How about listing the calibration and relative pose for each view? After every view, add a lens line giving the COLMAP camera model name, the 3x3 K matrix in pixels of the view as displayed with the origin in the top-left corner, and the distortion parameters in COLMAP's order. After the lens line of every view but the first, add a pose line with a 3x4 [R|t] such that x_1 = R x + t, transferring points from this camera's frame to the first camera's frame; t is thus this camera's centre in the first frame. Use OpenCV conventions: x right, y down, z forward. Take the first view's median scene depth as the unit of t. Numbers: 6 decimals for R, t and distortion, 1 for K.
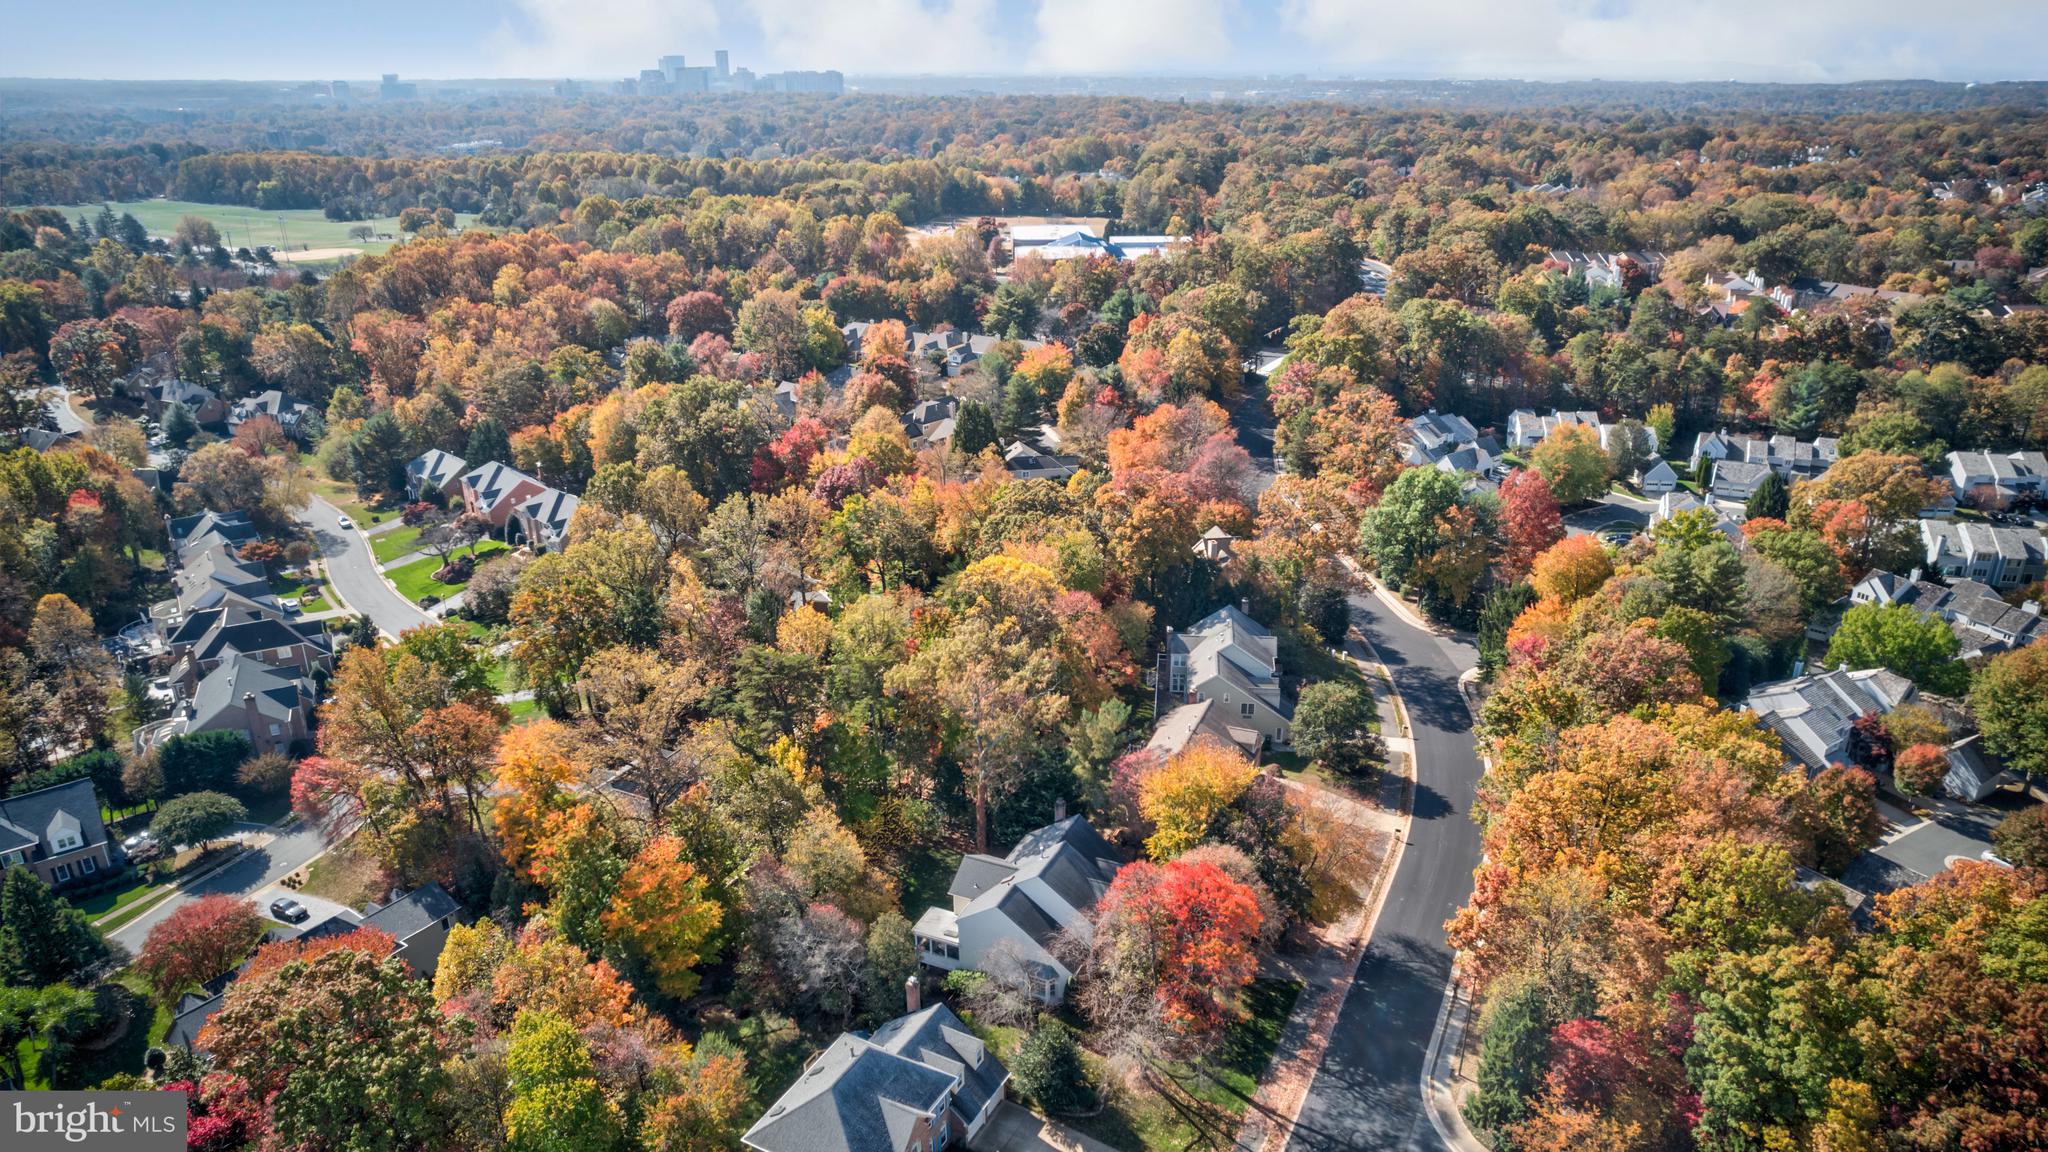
lens RADIAL K [[1319.4, 0, 1024.0], [0, 1319.4, 576.0], [0, 0, 1]] dist [-0.000745, 0.000857]
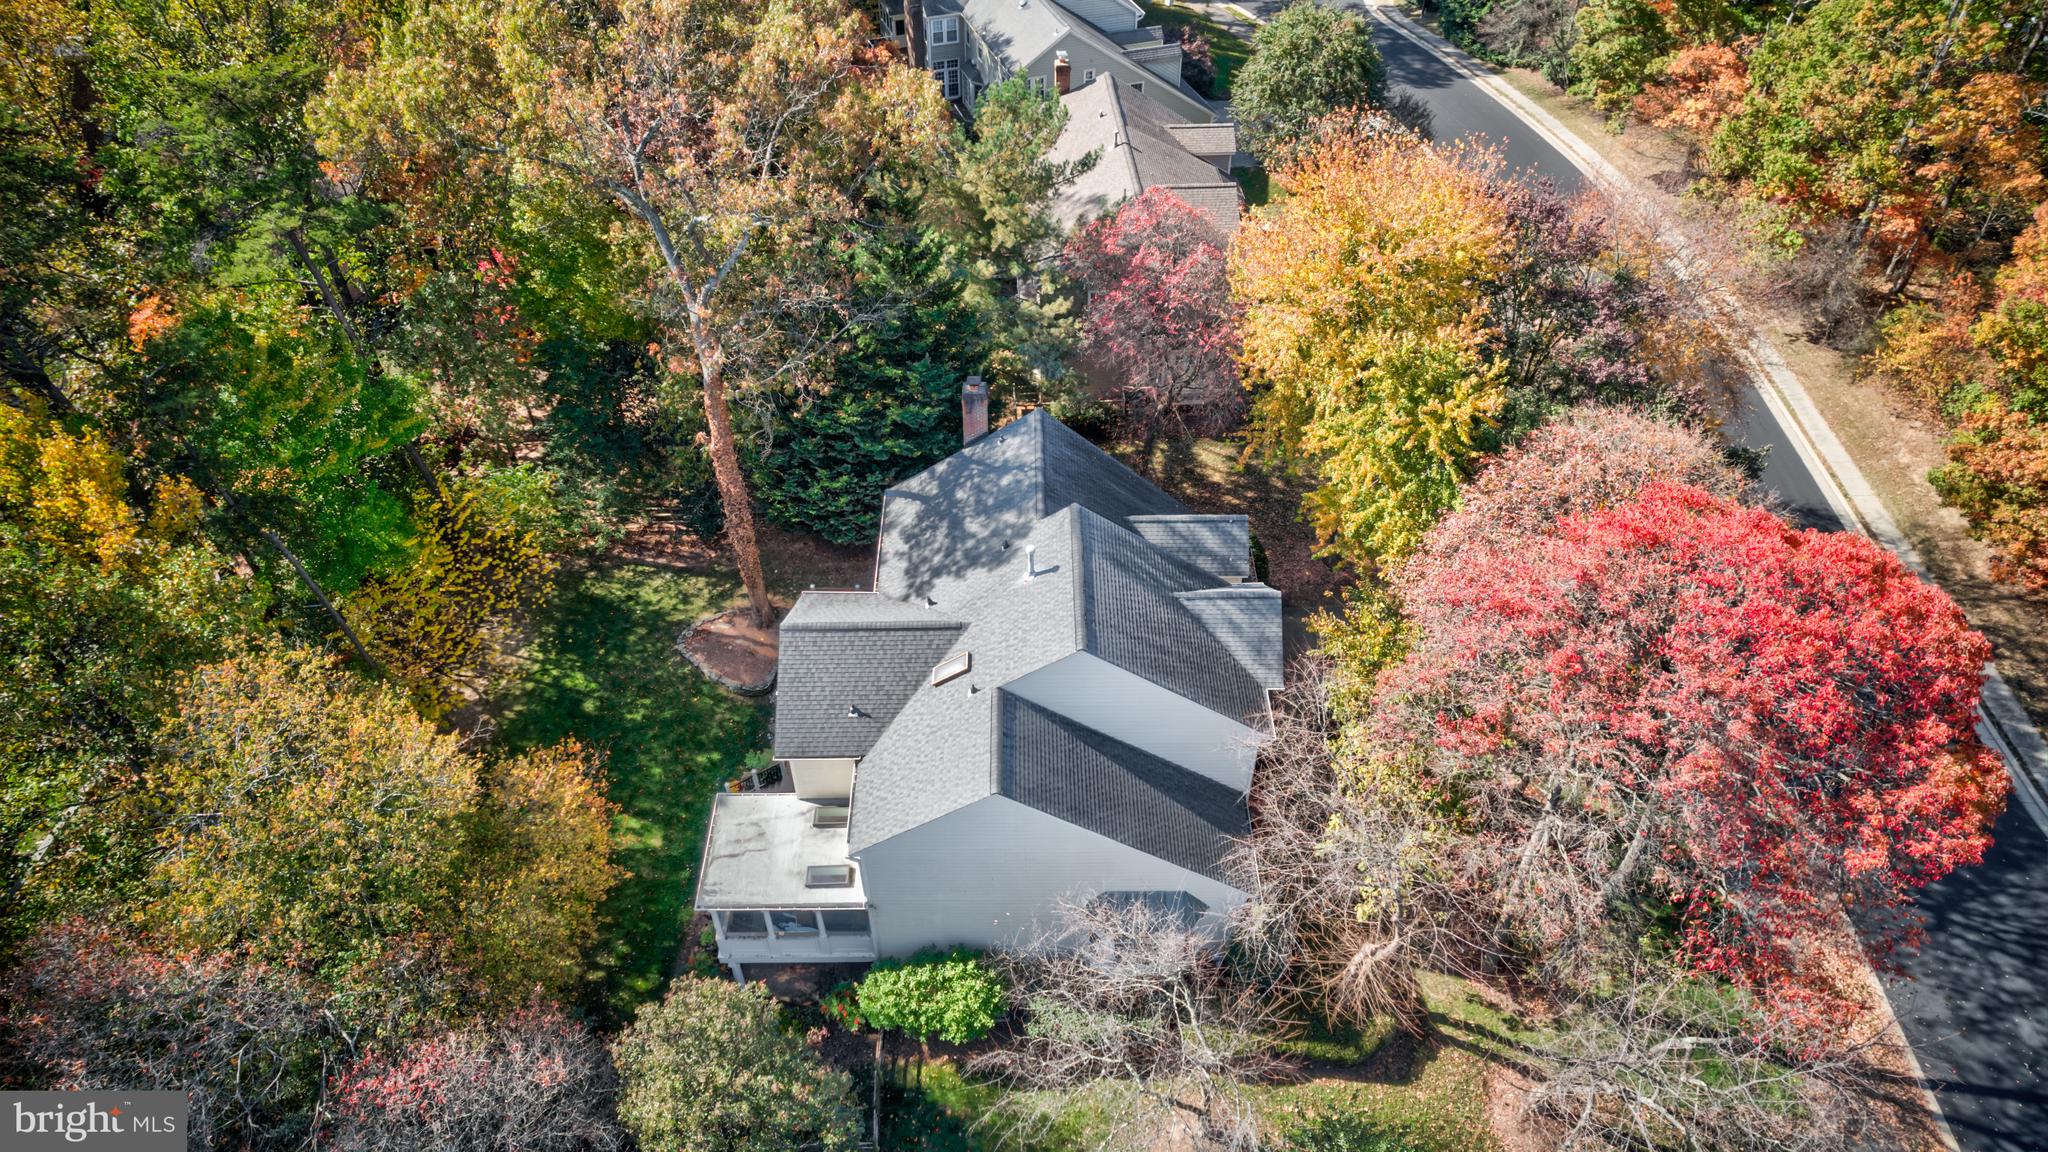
lens RADIAL K [[1319.4, 0, 1024.0], [0, 1319.4, 576.0], [0, 0, 1]] dist [-0.000745, 0.000857]
pose [[0.904294, -0.290173, 0.313134, -0.086879], [0.149459, 0.902253, 0.404476, 0.075647], [-0.399894, -0.318965, 0.859271, 0.681593]]
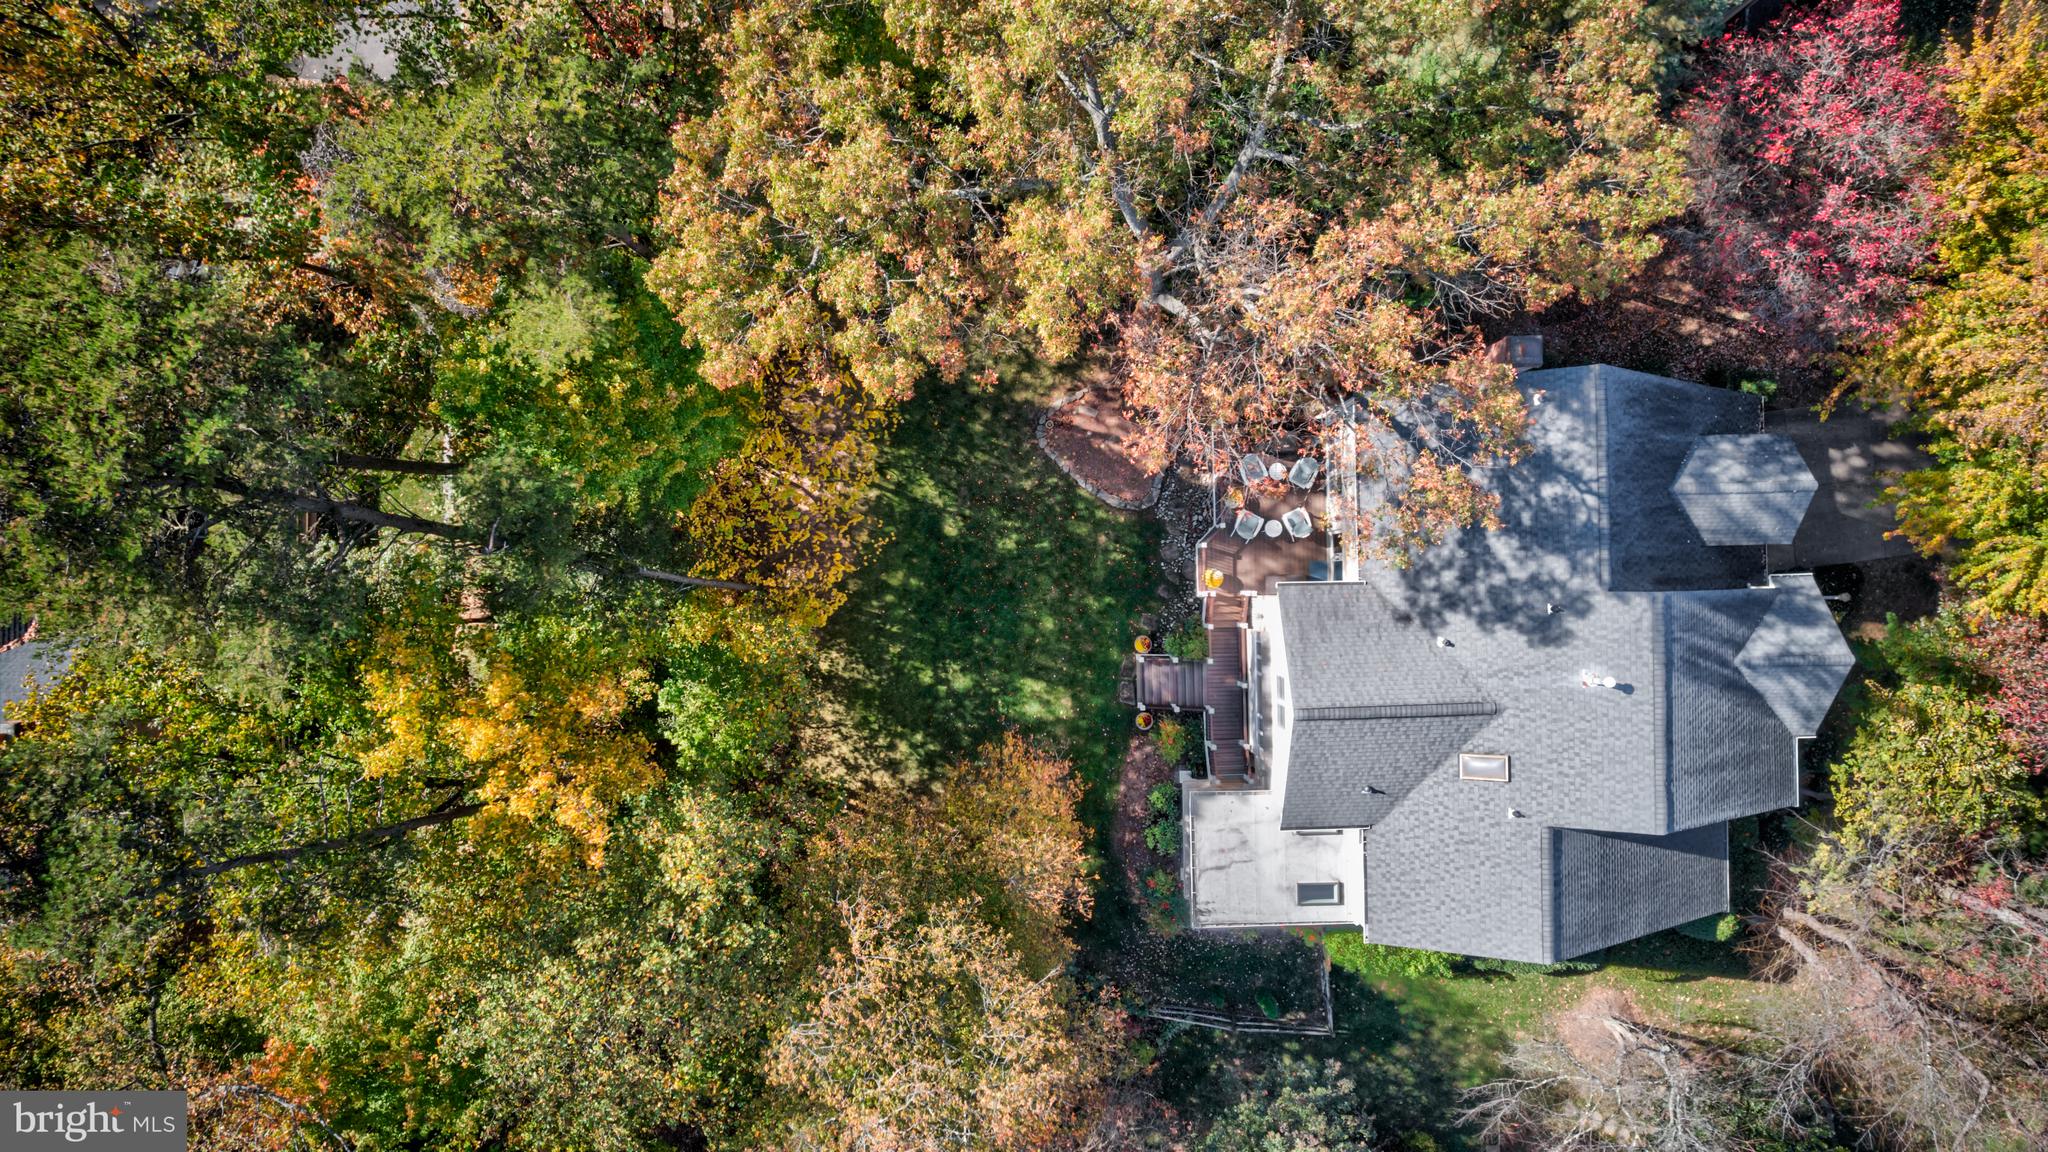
lens RADIAL K [[1319.4, 0, 1024.0], [0, 1319.4, 576.0], [0, 0, 1]] dist [-0.000745, 0.000857]
pose [[0.892050, -0.451850, 0.008861, -0.083558], [0.169771, 0.353208, 0.920012, -0.077642], [-0.418837, -0.819192, 0.391791, 0.918383]]
